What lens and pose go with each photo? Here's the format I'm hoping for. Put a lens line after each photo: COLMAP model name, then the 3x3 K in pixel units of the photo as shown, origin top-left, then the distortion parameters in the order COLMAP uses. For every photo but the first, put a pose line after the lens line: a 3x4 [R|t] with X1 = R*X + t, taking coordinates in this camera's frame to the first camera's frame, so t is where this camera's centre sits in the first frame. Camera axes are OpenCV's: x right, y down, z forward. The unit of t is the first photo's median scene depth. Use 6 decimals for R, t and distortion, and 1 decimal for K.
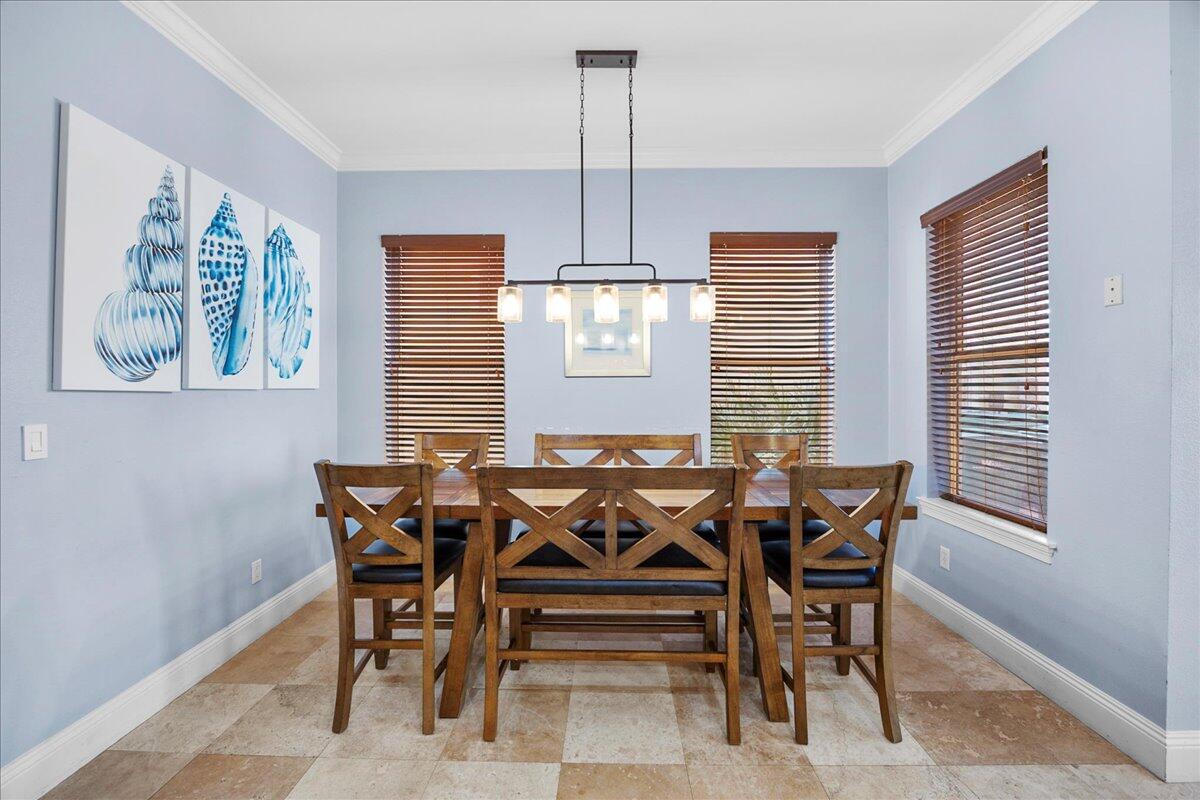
lens RADIAL K [[513.1, 0, 595.6], [0, 513.1, 394.1], [0, 0, 1]] dist [-0.015828, 0.000154]
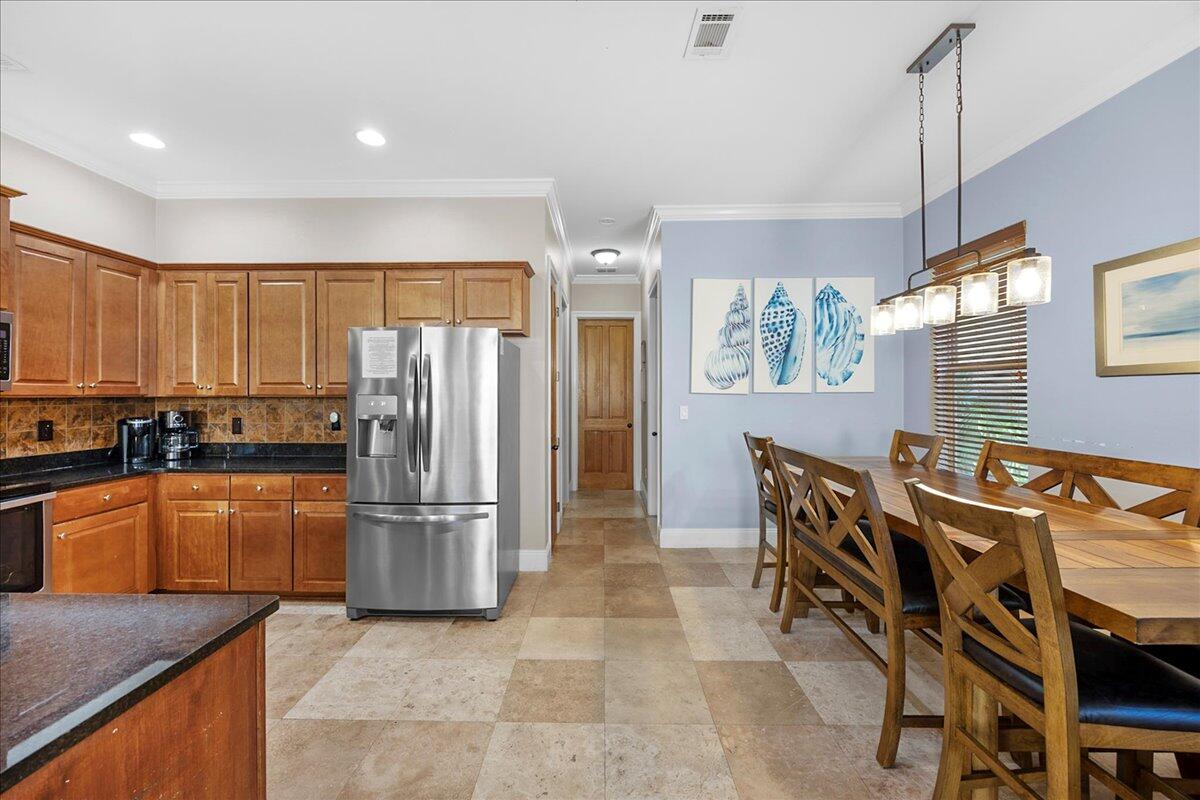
lens RADIAL K [[462.5, 0, 590.7], [0, 462.5, 388.8], [0, 0, 1]] dist [-0.006408, -0.000259]
pose [[0.001544, -0.008714, -0.999961, 0.877404], [-0.009927, 0.999913, -0.008729, -0.002986], [0.999950, 0.009940, 0.001457, 0.341558]]
